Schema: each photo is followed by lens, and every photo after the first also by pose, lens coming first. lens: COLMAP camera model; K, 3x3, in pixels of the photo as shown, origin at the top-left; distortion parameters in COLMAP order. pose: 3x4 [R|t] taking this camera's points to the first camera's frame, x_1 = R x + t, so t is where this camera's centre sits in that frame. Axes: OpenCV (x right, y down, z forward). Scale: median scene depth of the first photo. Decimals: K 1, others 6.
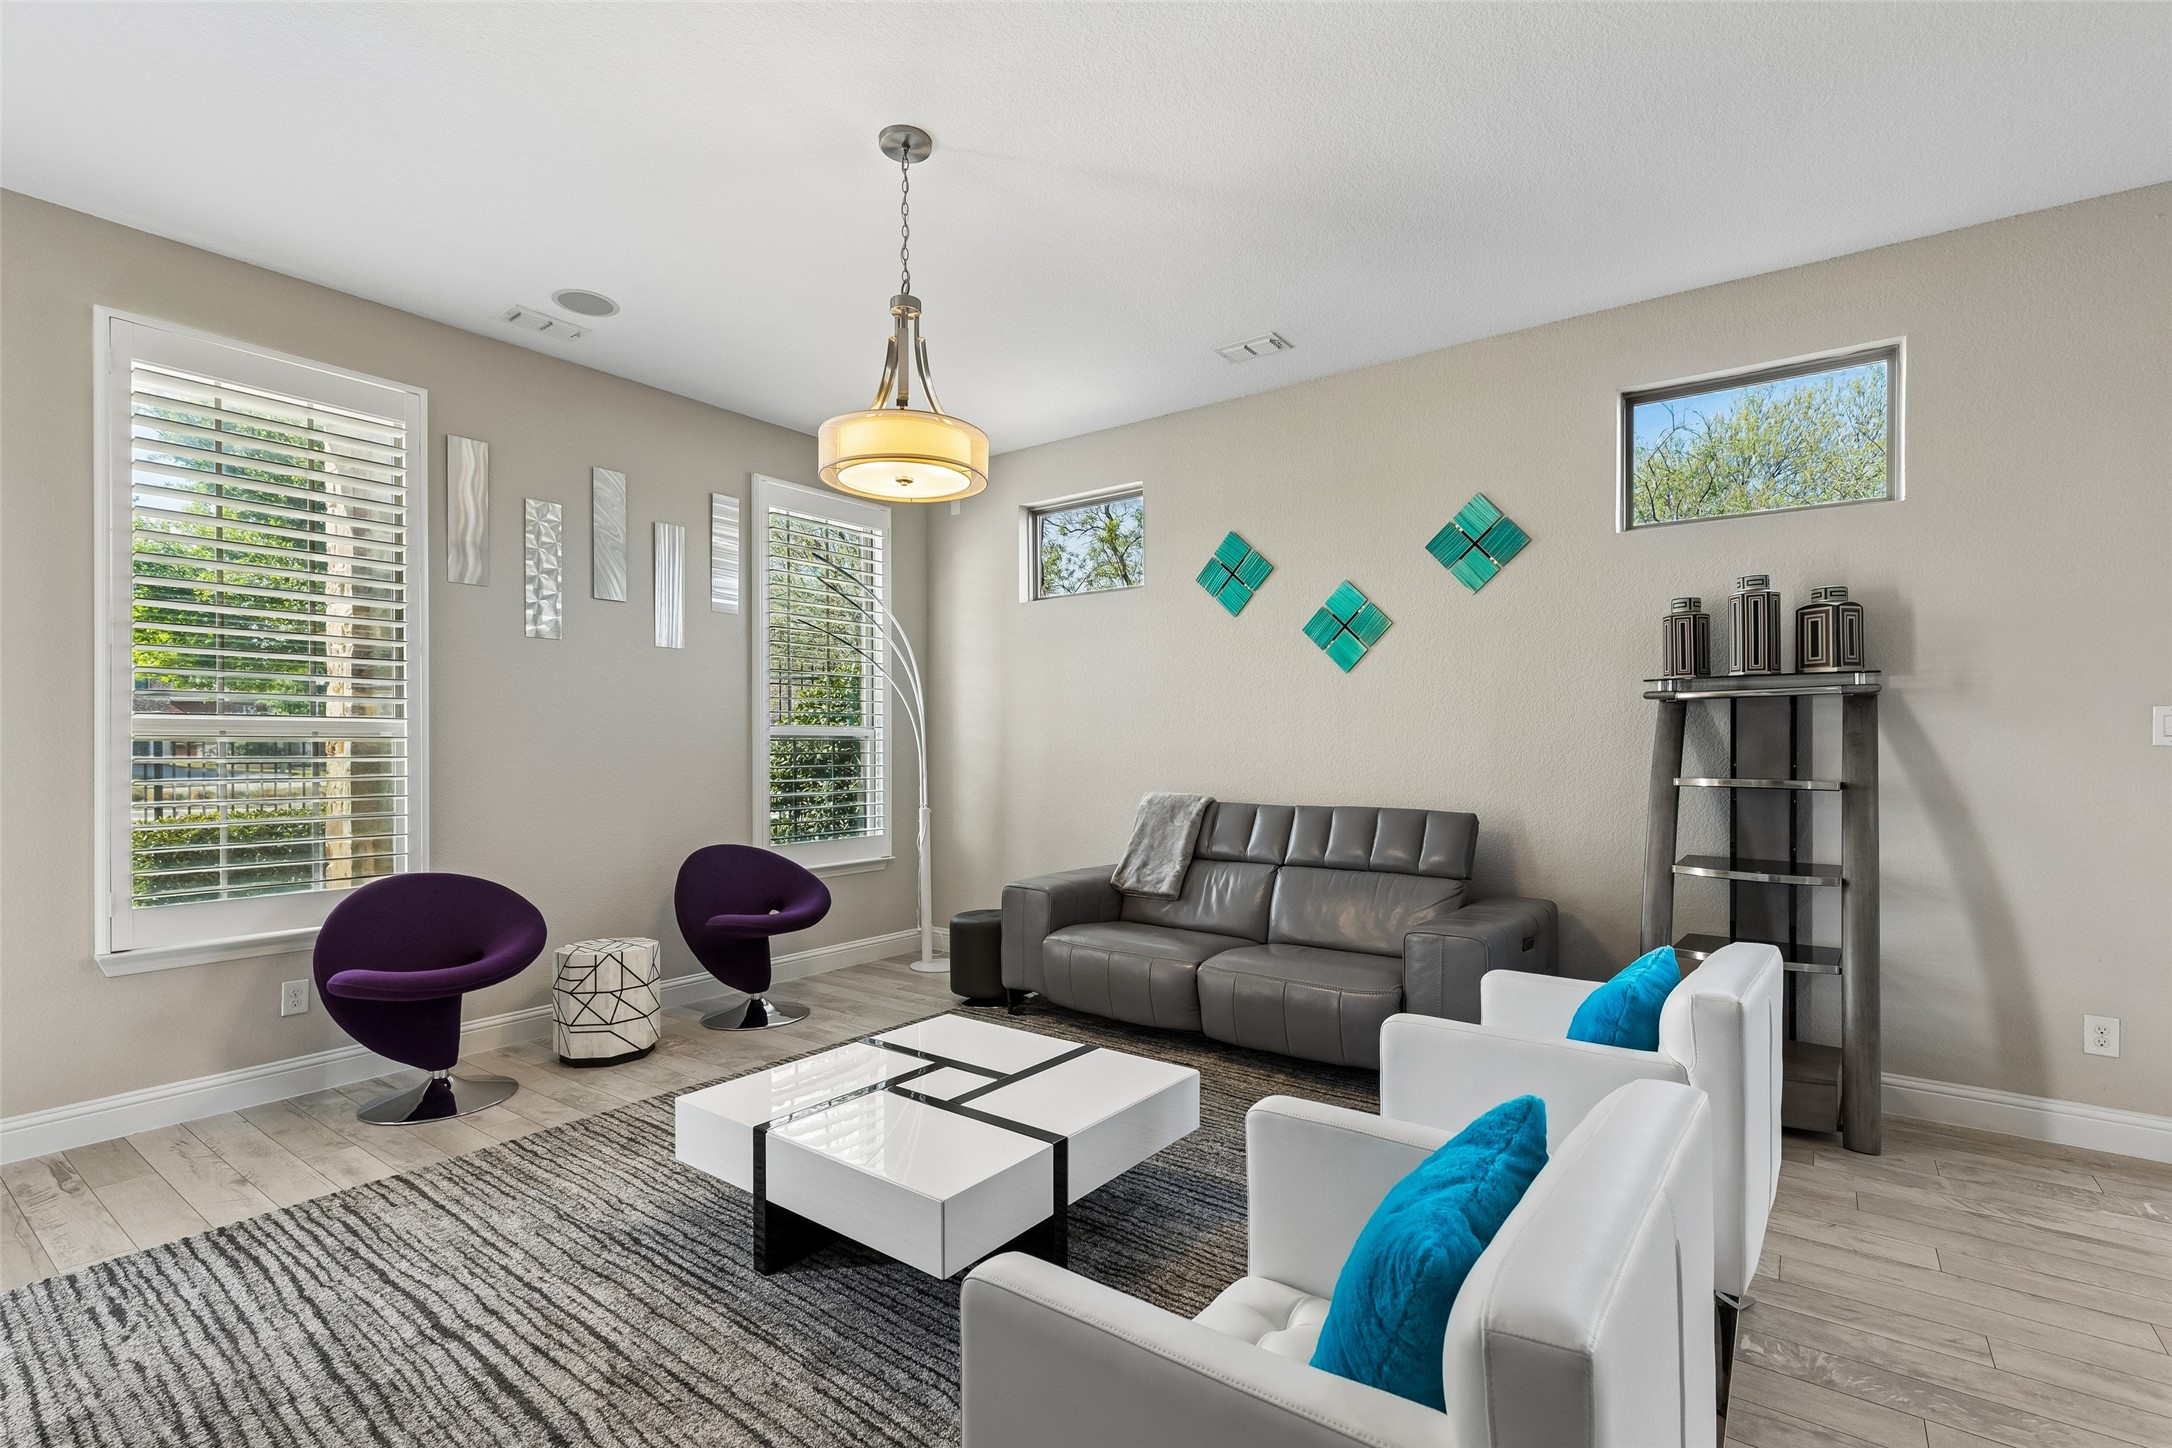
lens RADIAL K [[998.8, 0, 1077.0], [0, 998.8, 743.1], [0, 0, 1]] dist [0.028722, -0.000103]
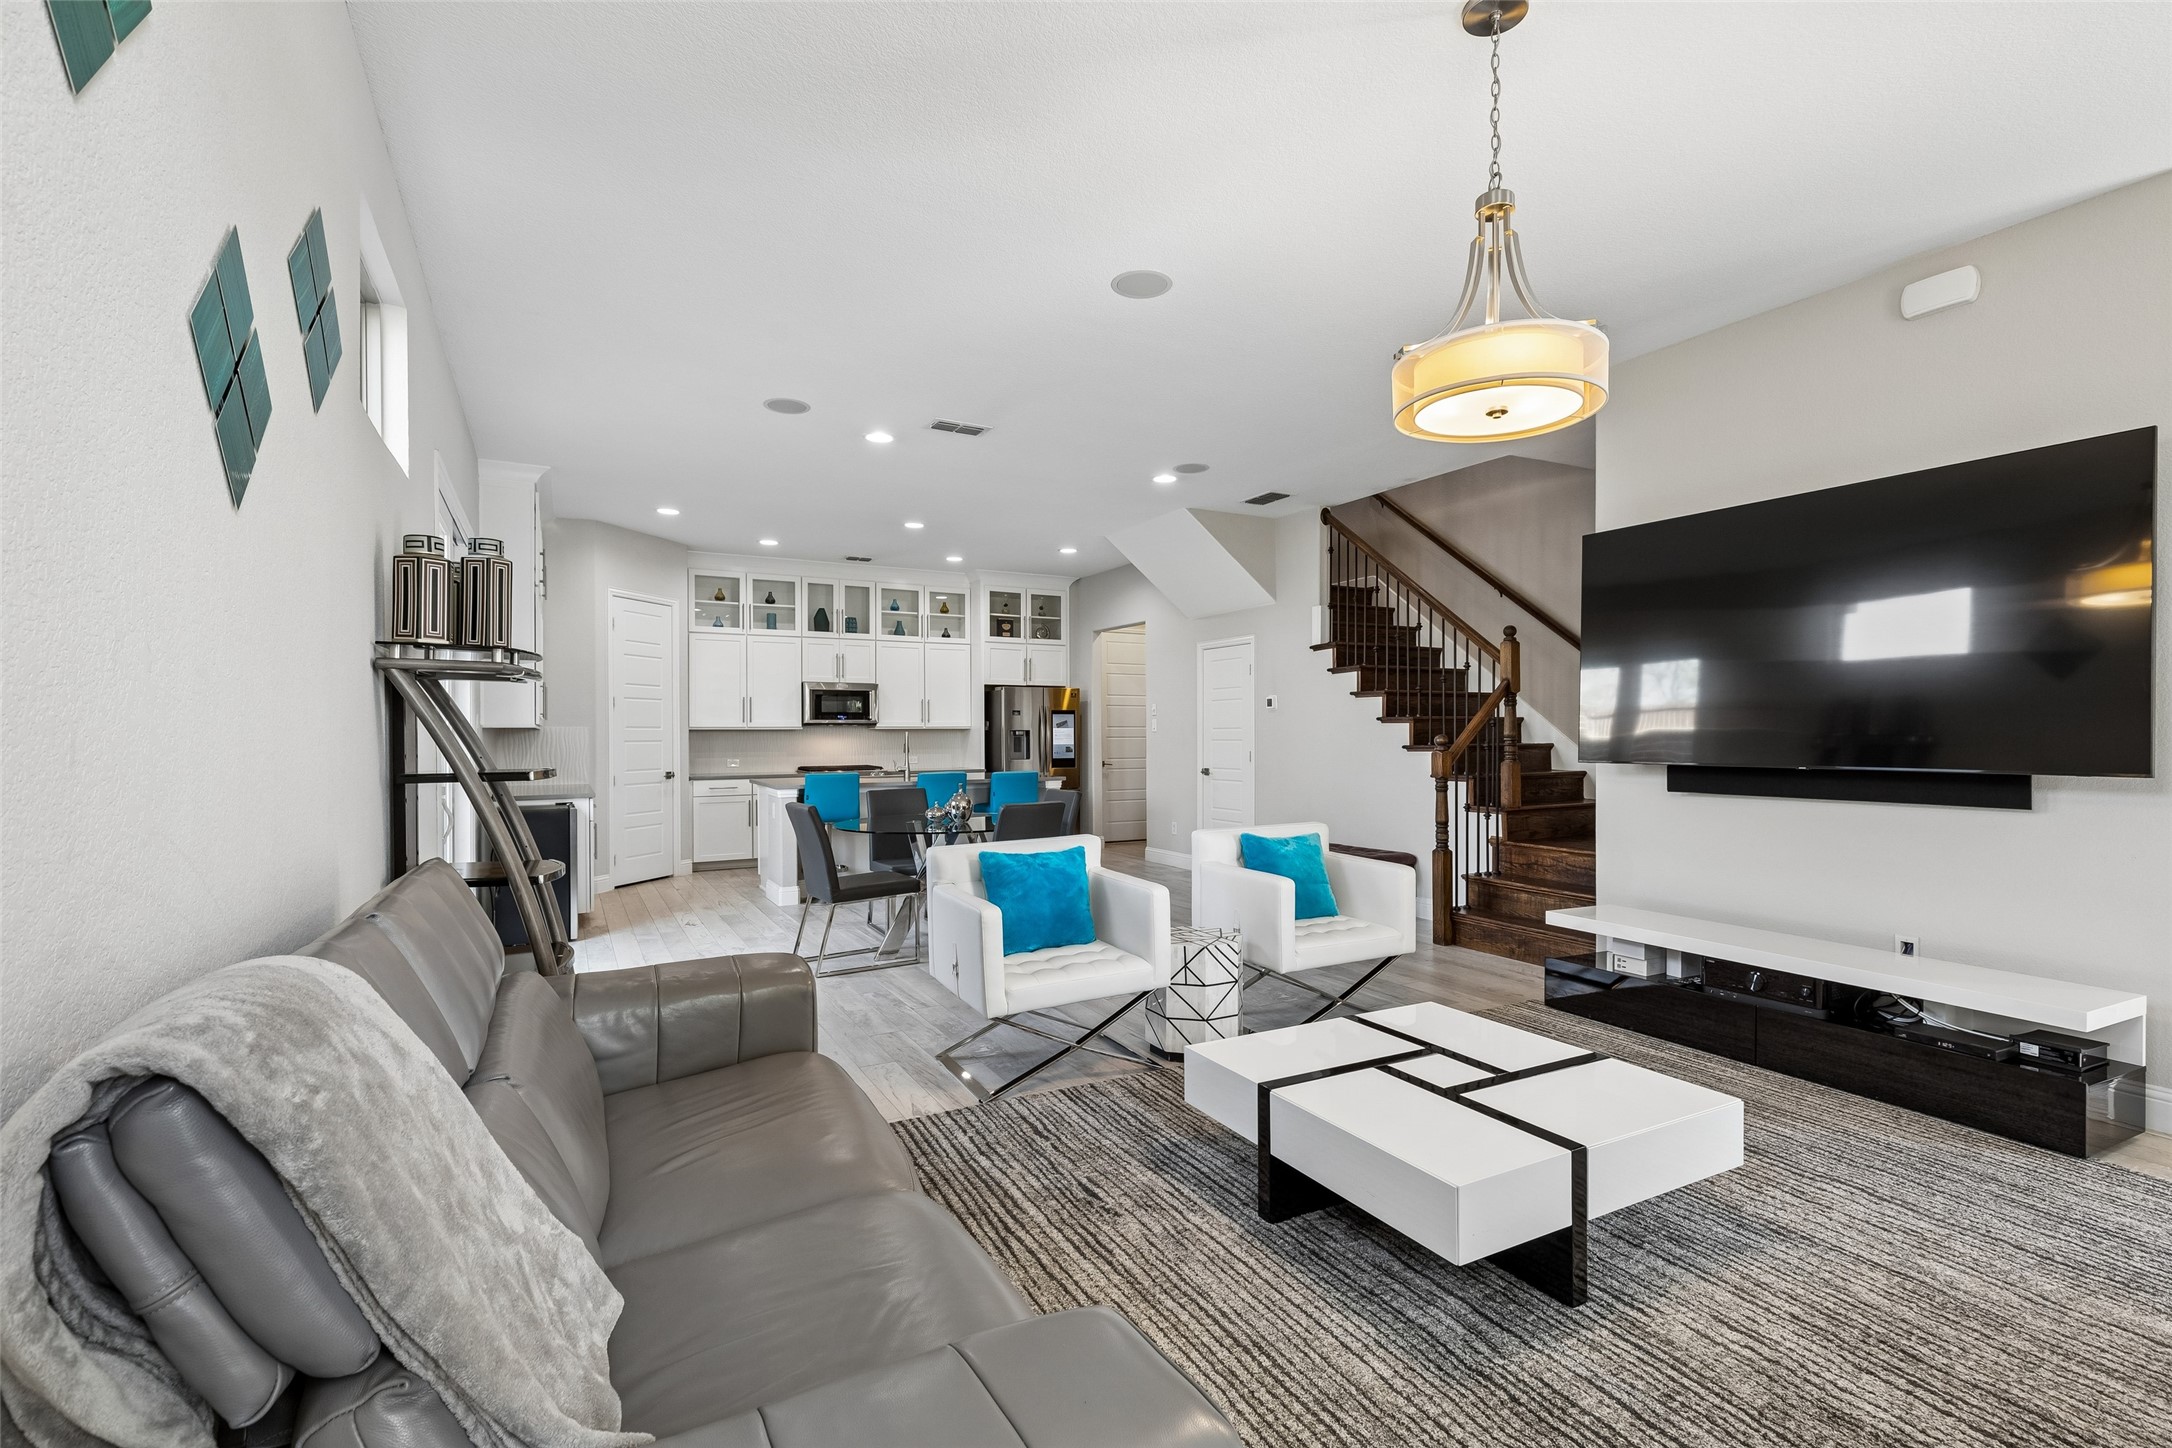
lens RADIAL K [[966.3, 0, 1097.8], [0, 966.3, 733.5], [0, 0, 1]] dist [-0.000794, -0.000106]
pose [[-0.914904, 0.002653, 0.403662, -0.131861], [0.004982, 0.999976, 0.004720, 0.001645], [-0.403640, 0.006329, -0.914896, 1.282004]]
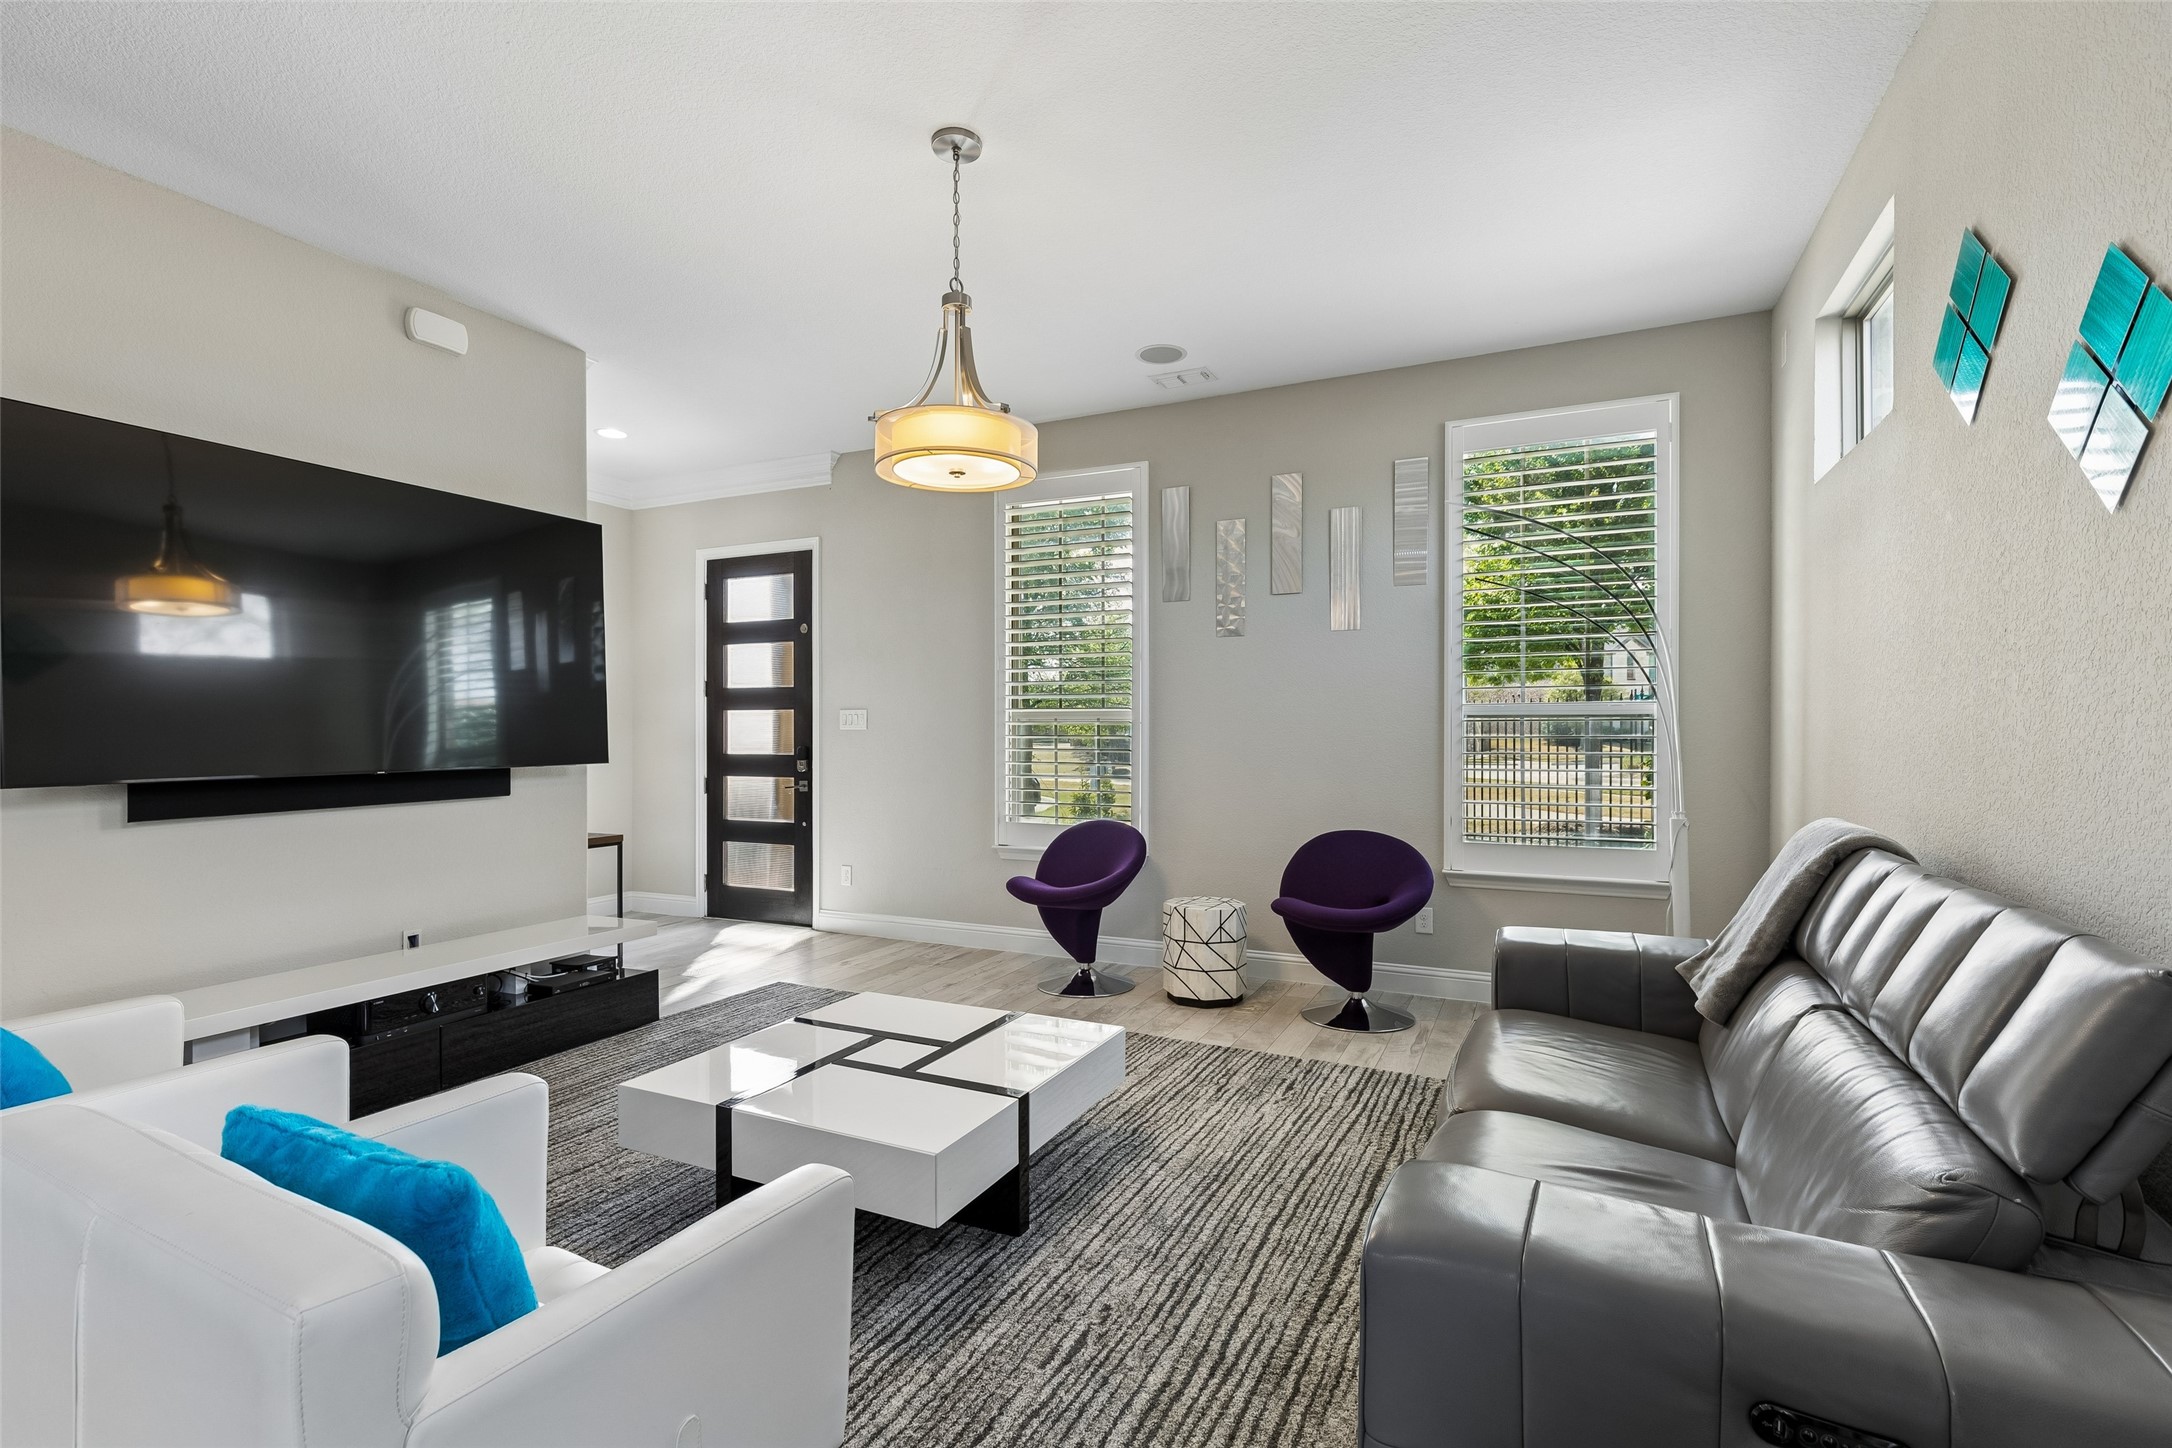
lens RADIAL K [[977.2, 0, 1097.3], [0, 977.2, 728.1], [0, 0, 1]] dist [0.000842, -0.000259]
pose [[0.209050, -0.001161, -0.977904, 0.574464], [0.001583, 0.999998, -0.000849, 0.004780], [0.977904, -0.001370, 0.209051, 0.637220]]
